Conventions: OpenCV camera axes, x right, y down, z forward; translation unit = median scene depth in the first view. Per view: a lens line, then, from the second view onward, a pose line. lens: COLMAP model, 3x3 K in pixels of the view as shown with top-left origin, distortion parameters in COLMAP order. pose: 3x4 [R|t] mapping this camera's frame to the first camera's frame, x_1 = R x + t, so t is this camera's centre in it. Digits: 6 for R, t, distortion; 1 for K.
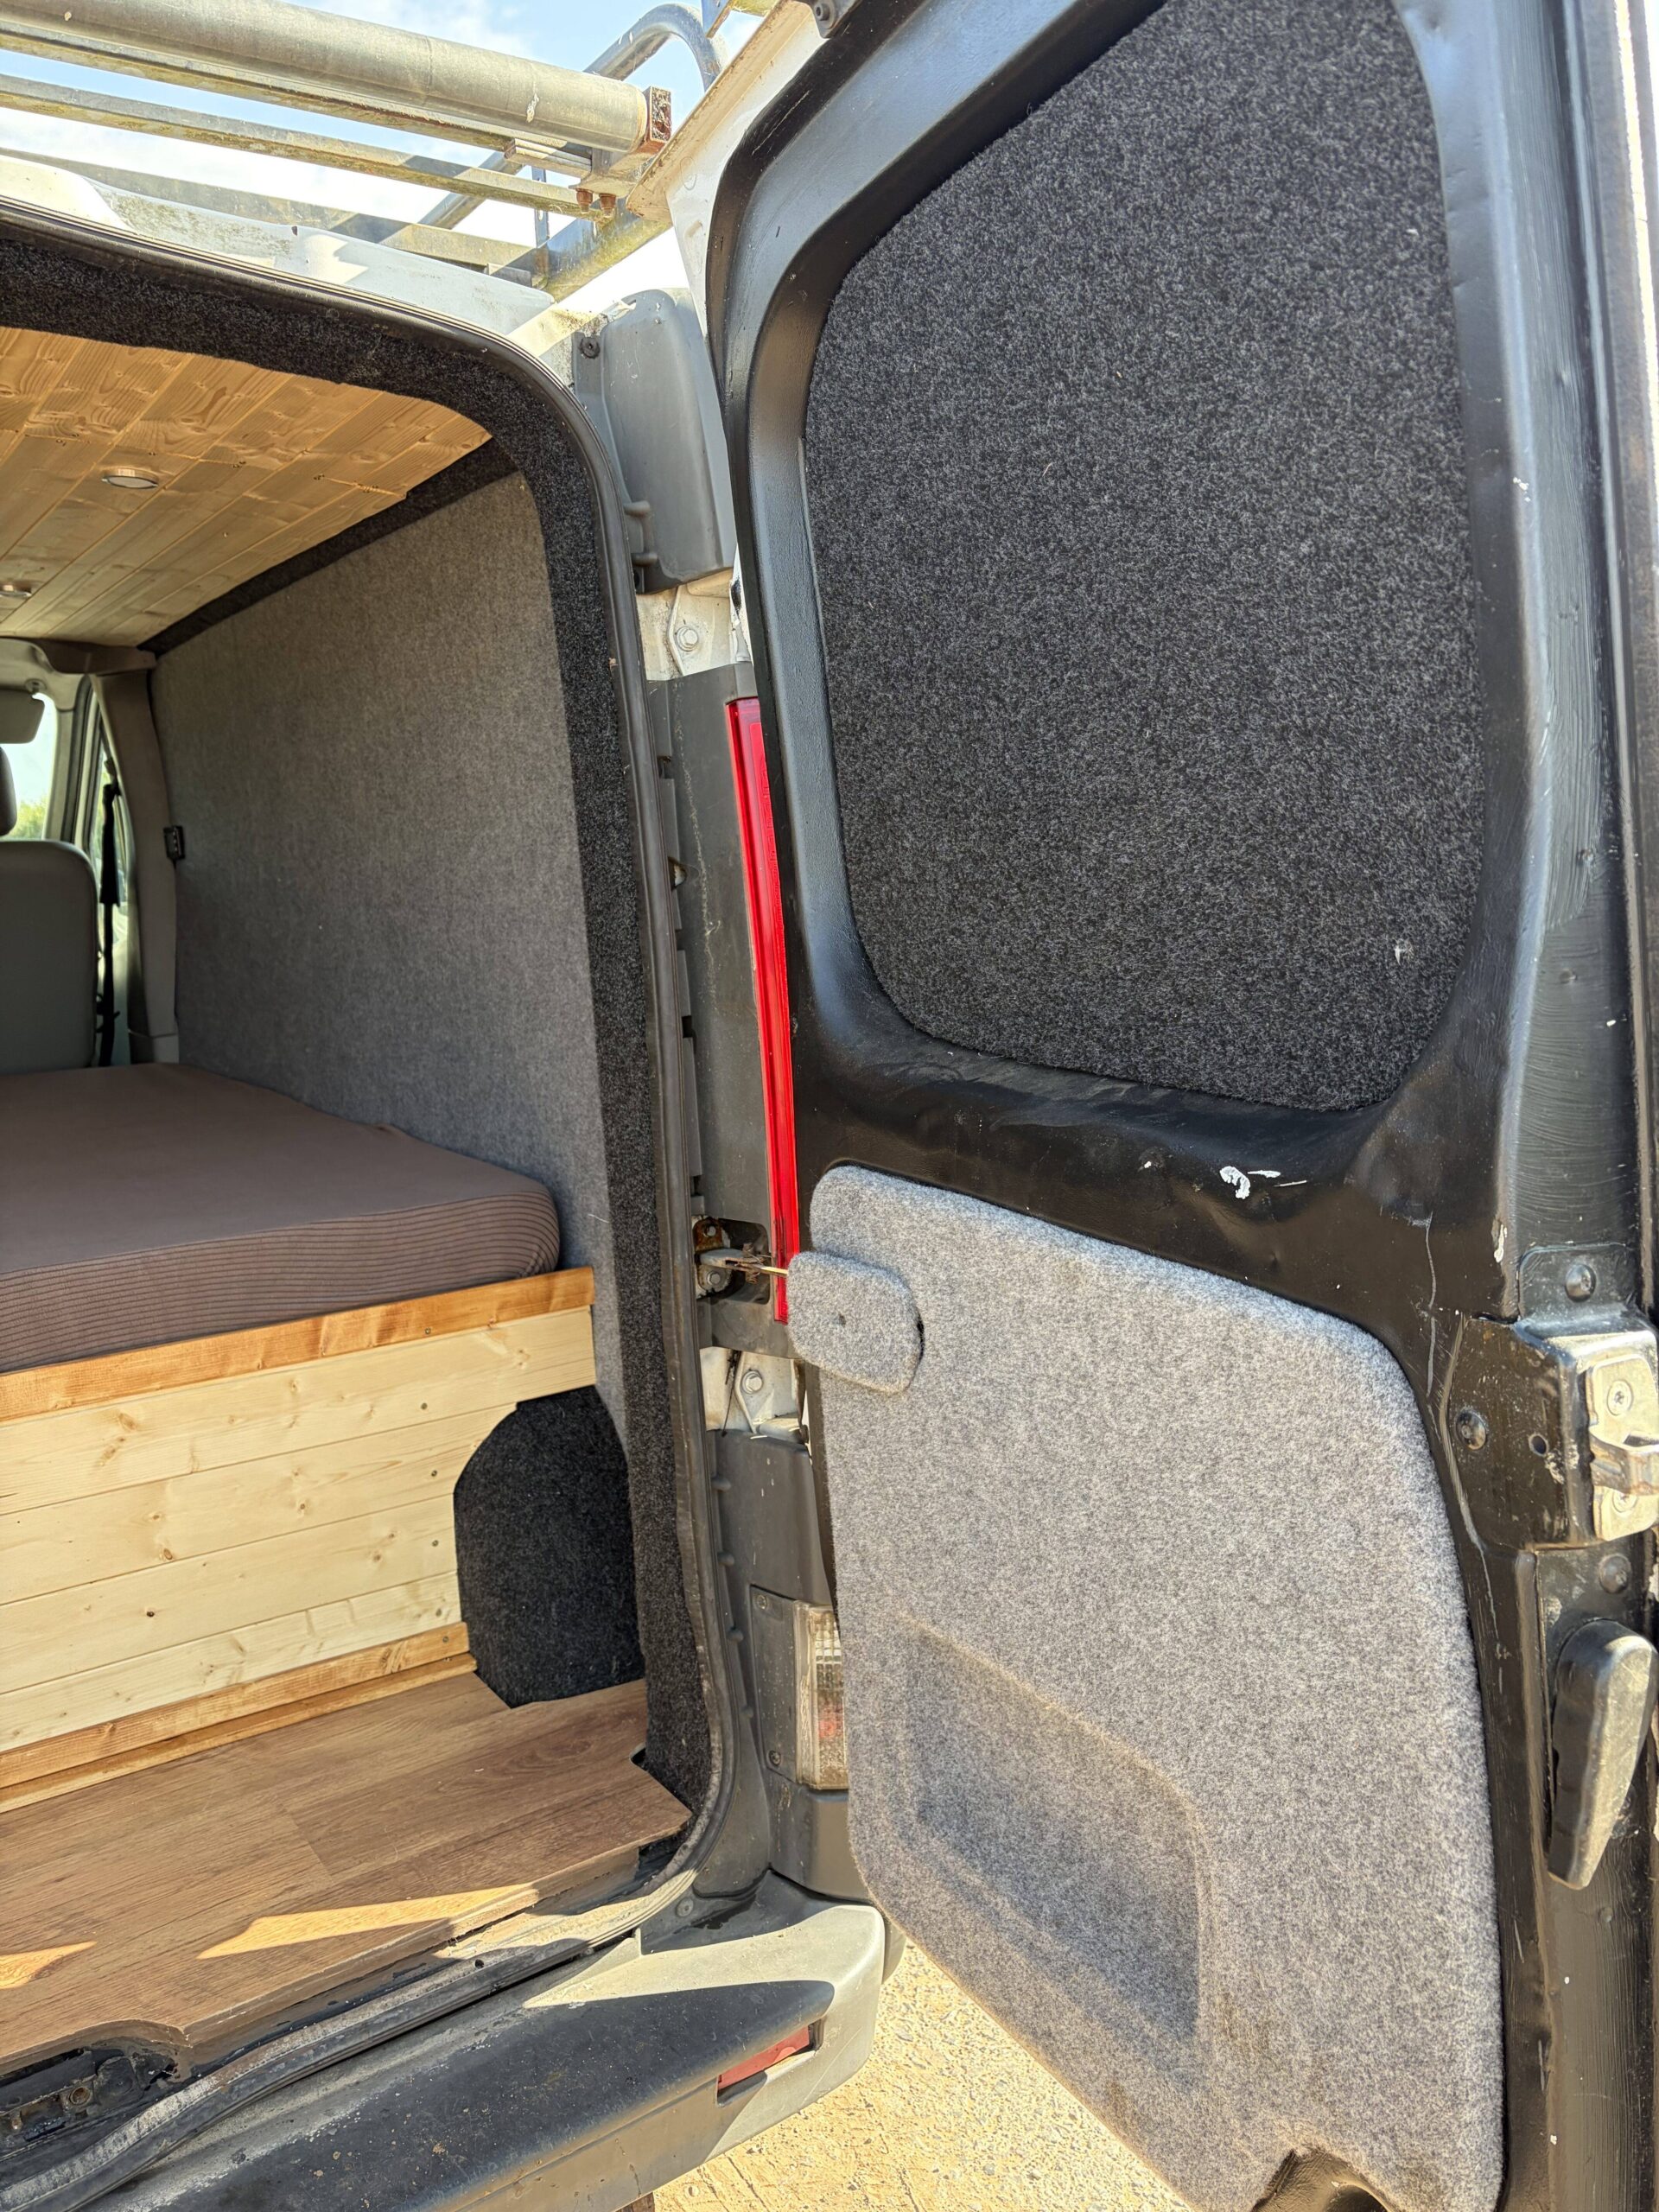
lens RADIAL K [[1680.0, 0, 804.6], [0, 1680.0, 1100.3], [0, 0, 1]] dist [0.055057, -0.064988]
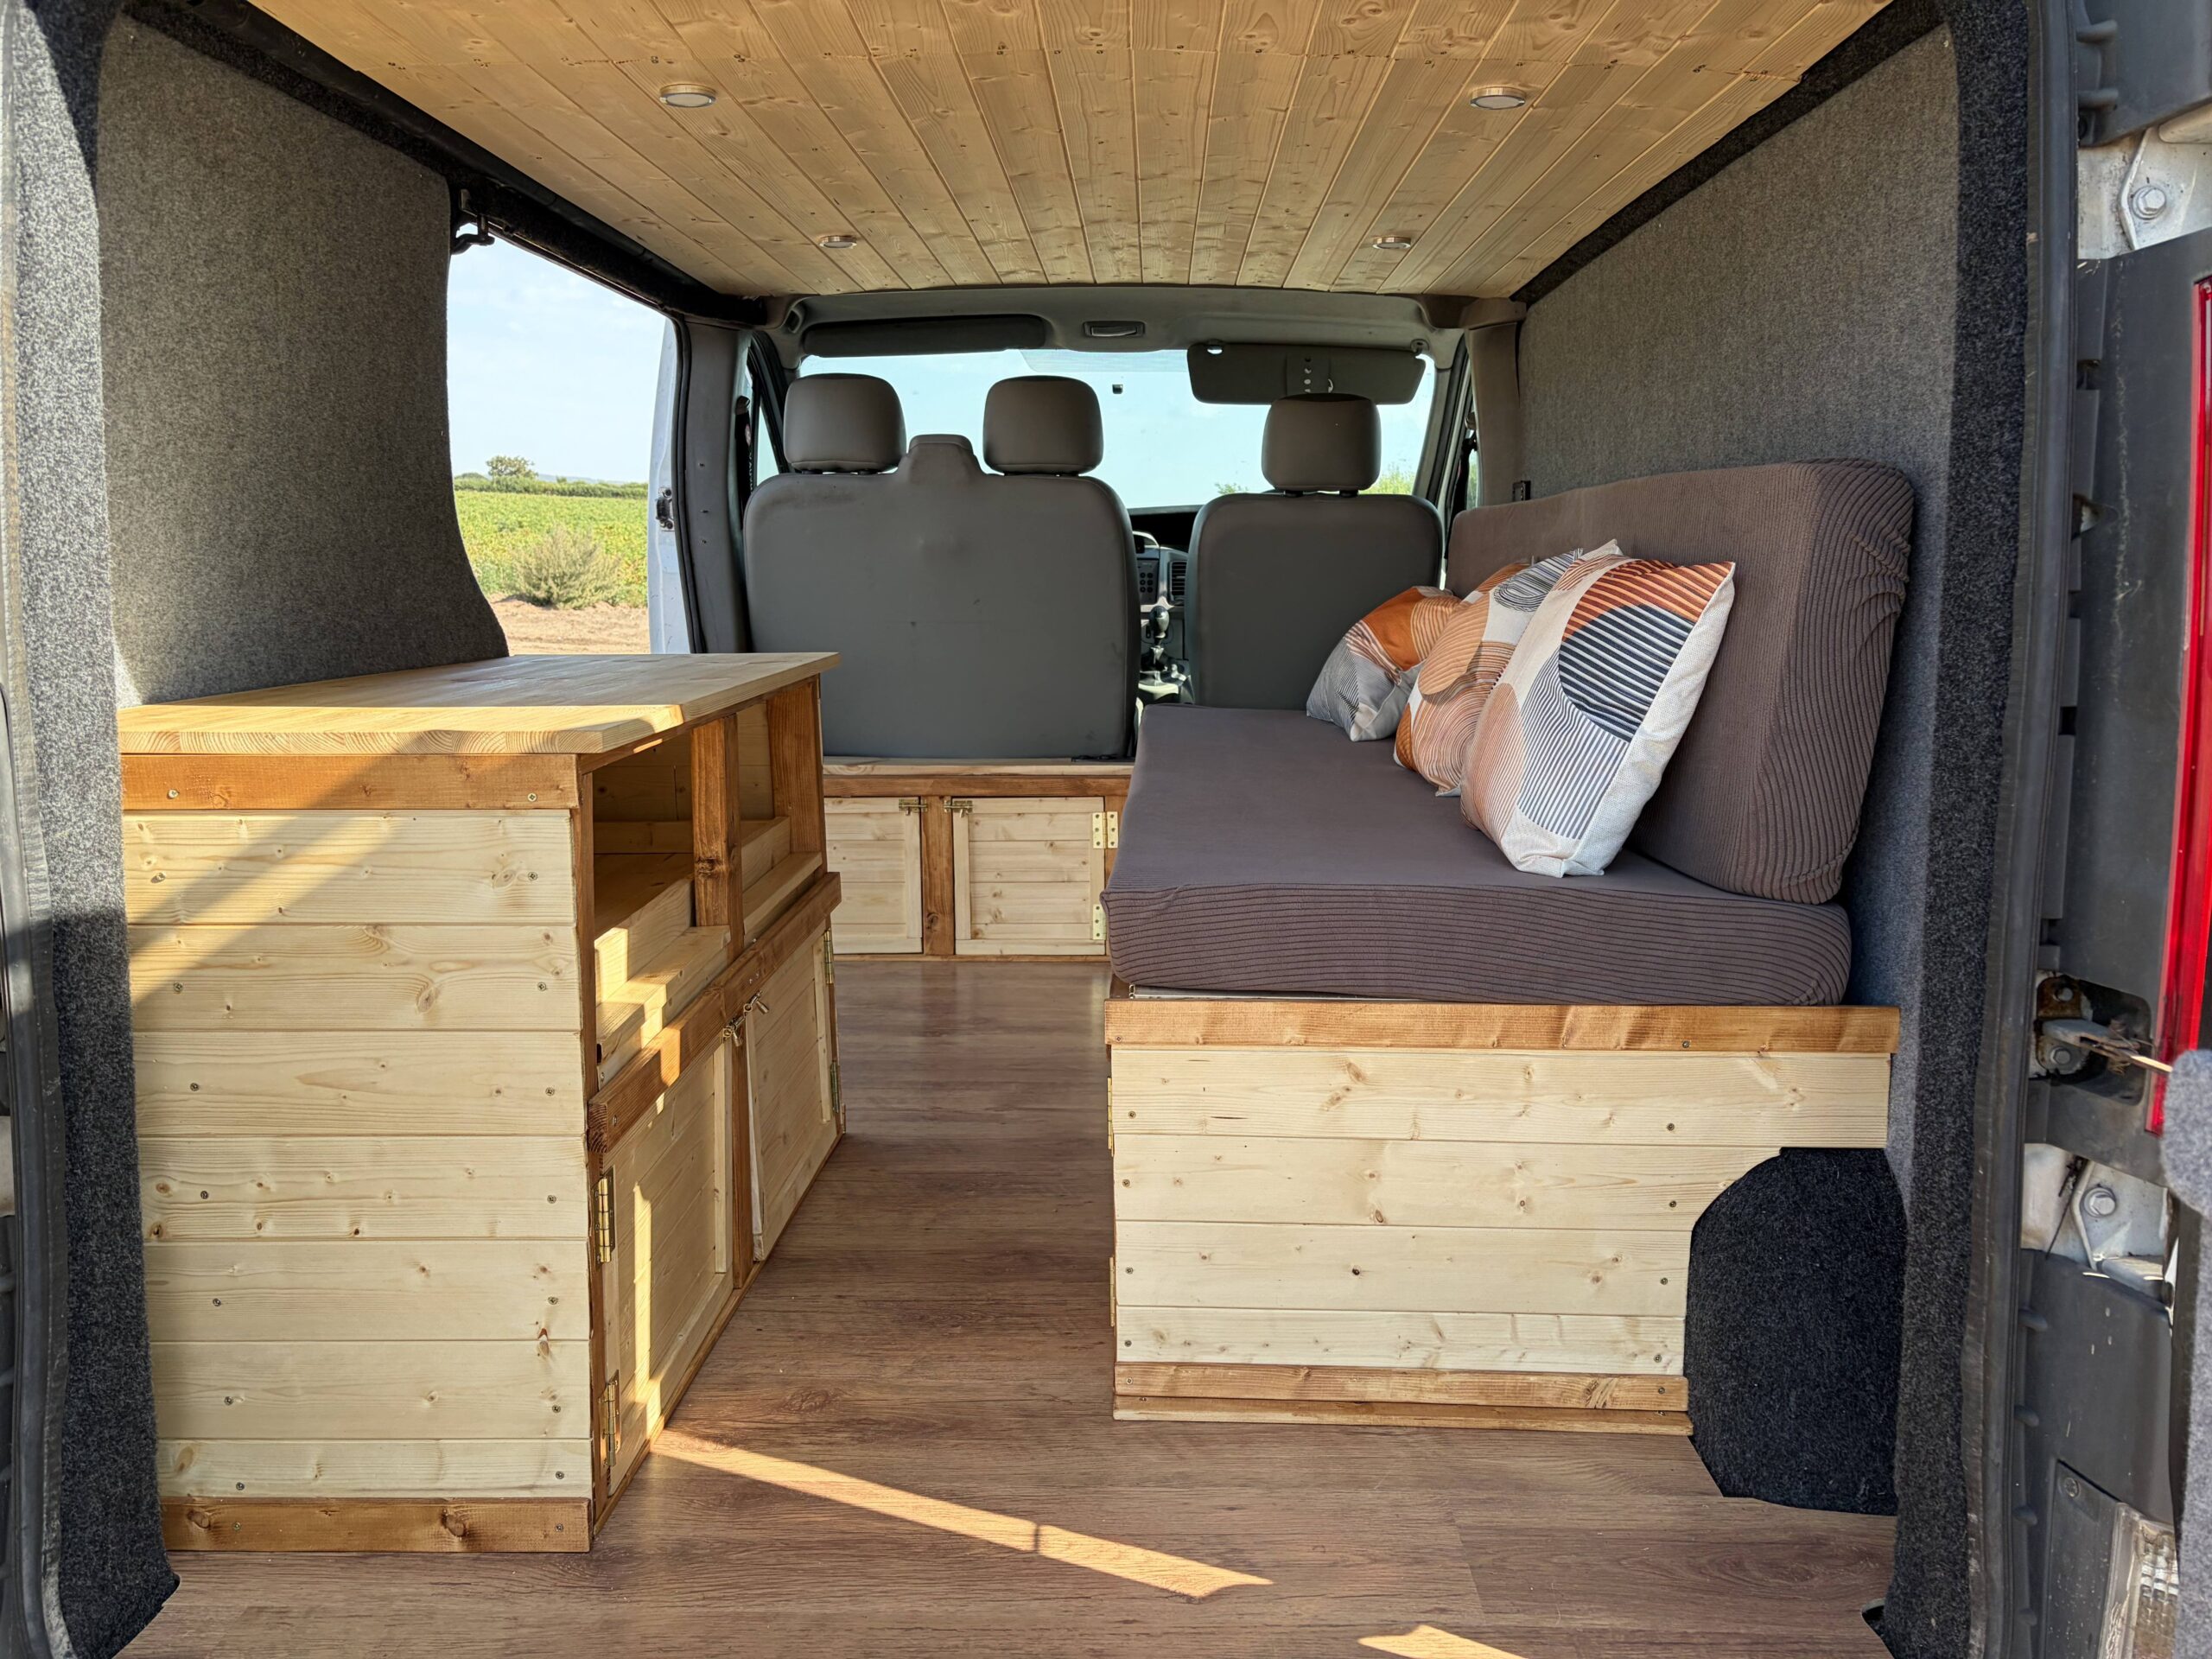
lens RADIAL K [[1682.9, 0, 1110.2], [0, 1682.9, 828.5], [0, 0, 1]] dist [0.037732, -0.032052]
pose [[0.819935, 0.129107, -0.557707, 0.007582], [-0.113296, 0.991563, 0.062977, 0.004669], [0.561133, 0.011549, 0.827645, 0.112985]]
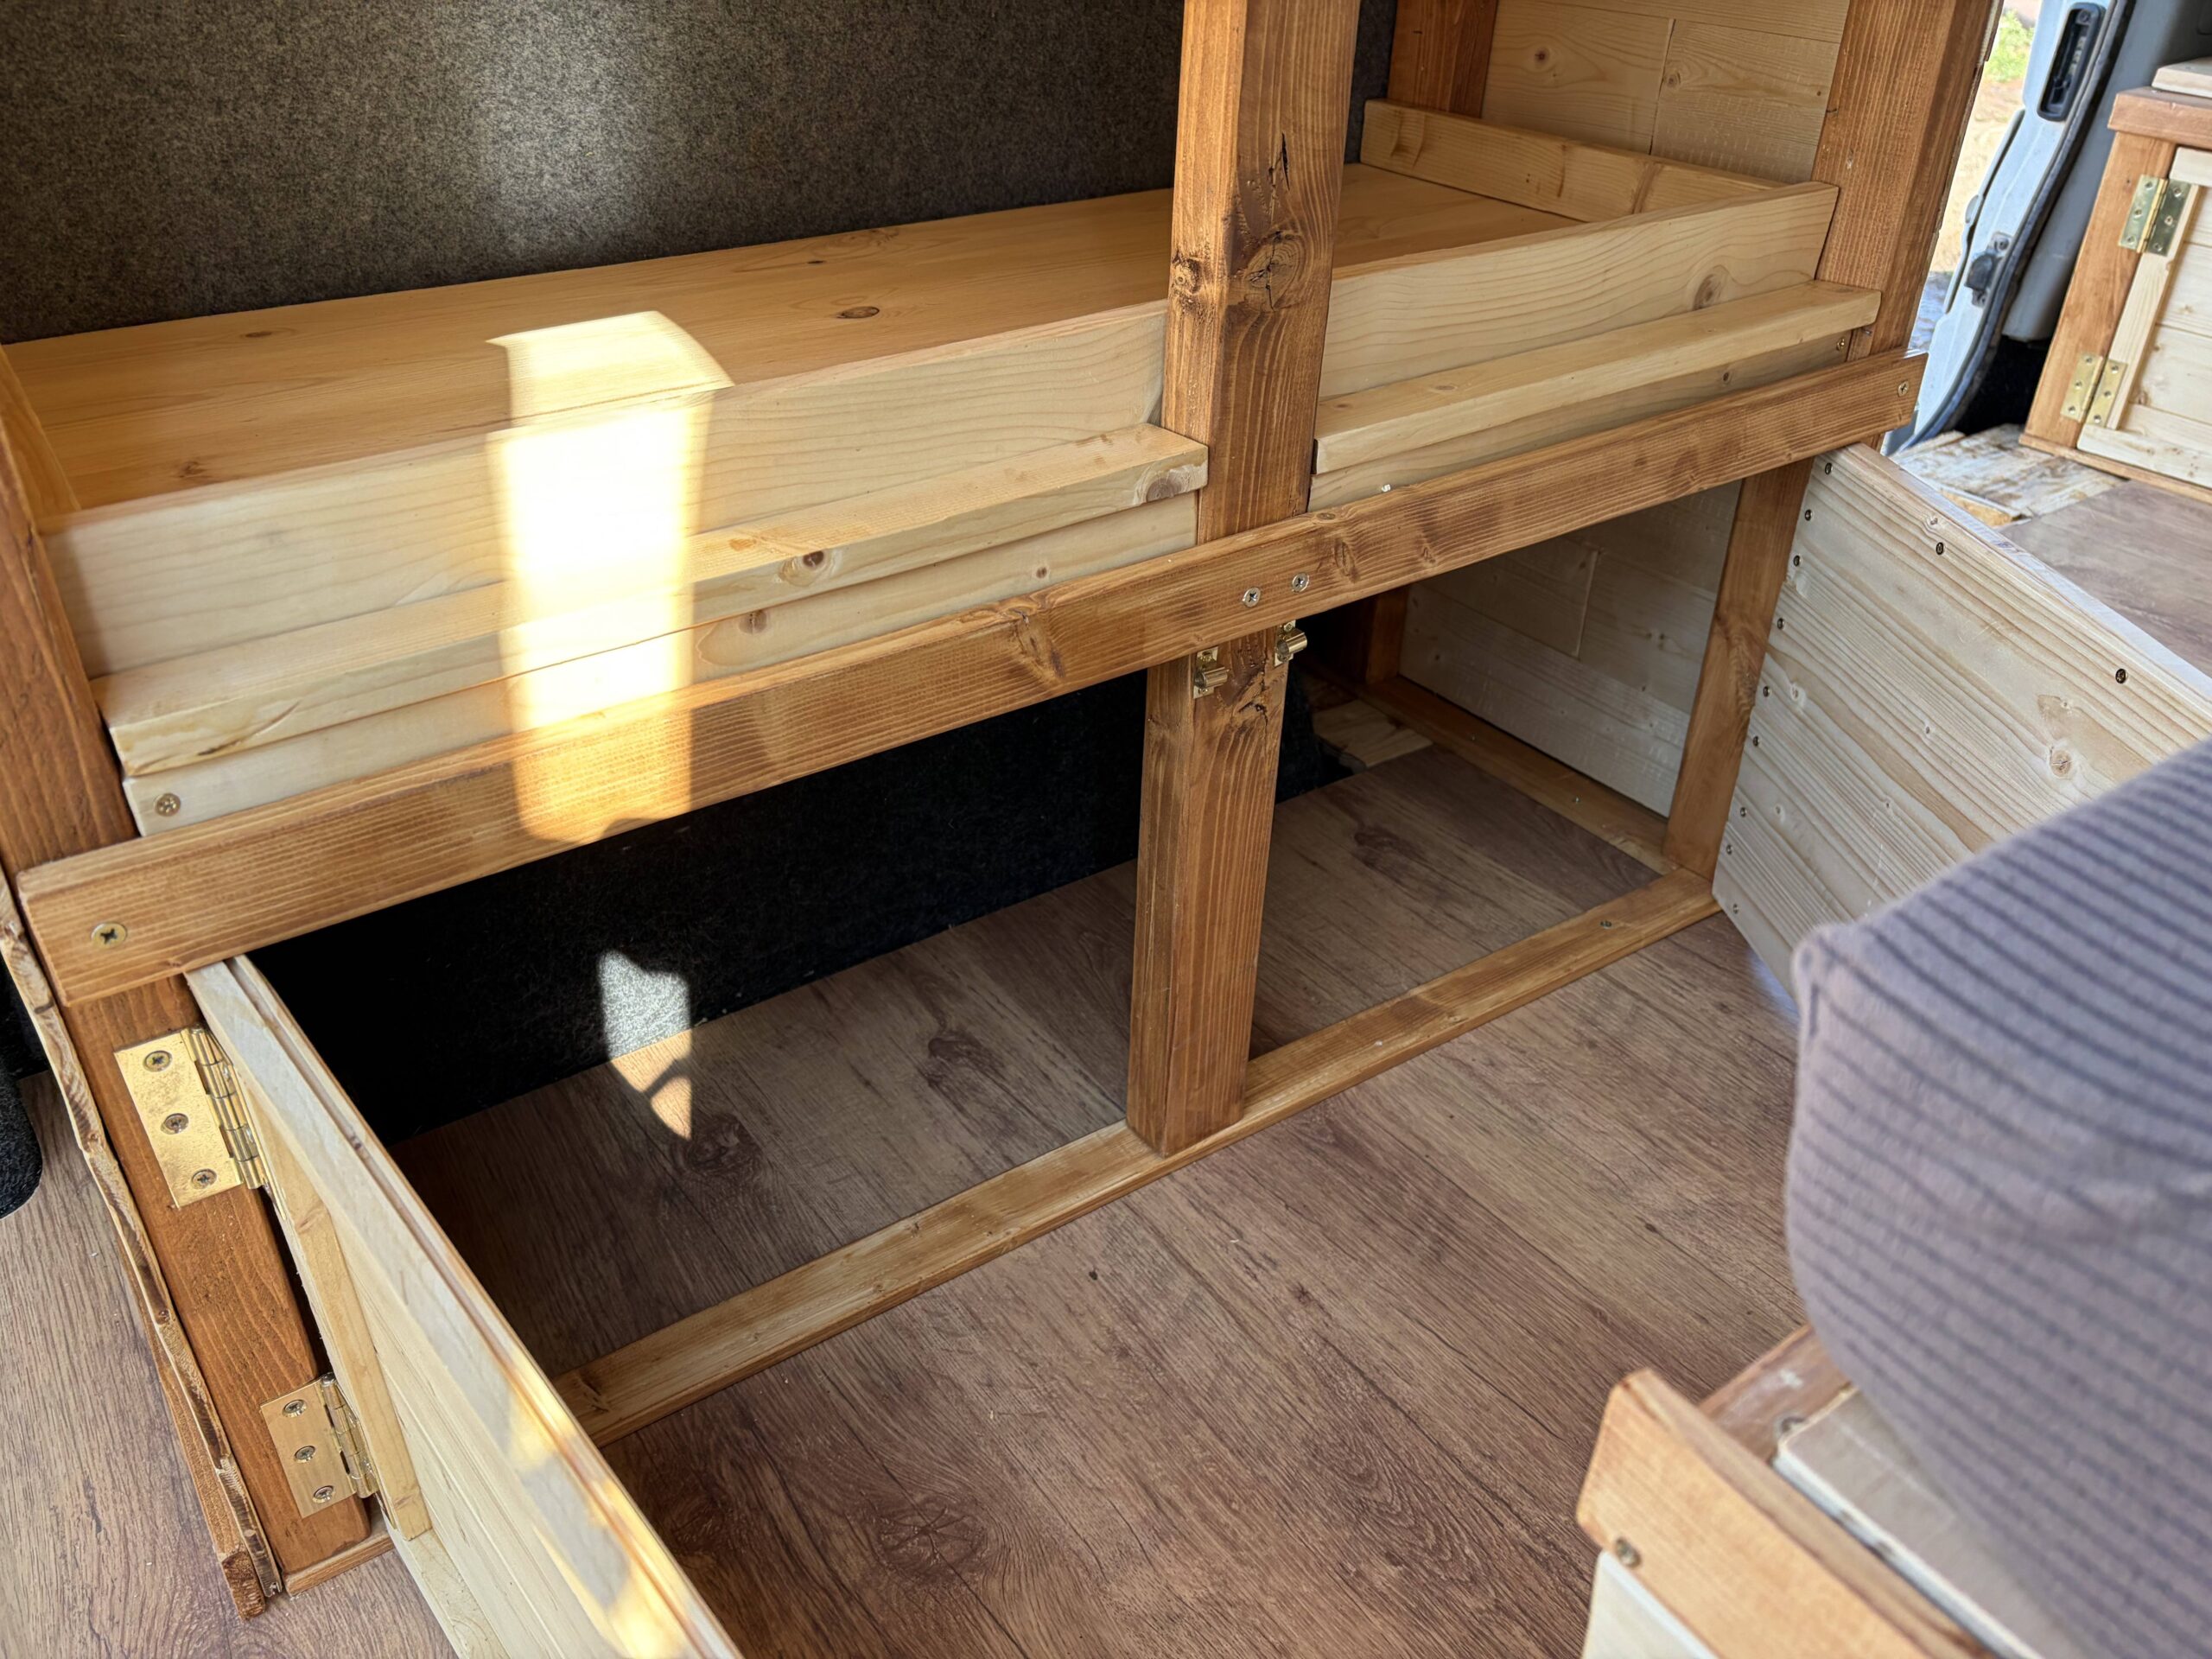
lens RADIAL K [[1671.1, 0, 1110.0], [0, 1671.1, 837.0], [0, 0, 1]] dist [0.008434, -0.002956]
pose [[0.040876, 0.579388, -0.814026, -0.394205], [-0.171248, 0.806714, 0.565585, 0.008336], [0.984380, 0.116282, 0.132194, 0.808724]]
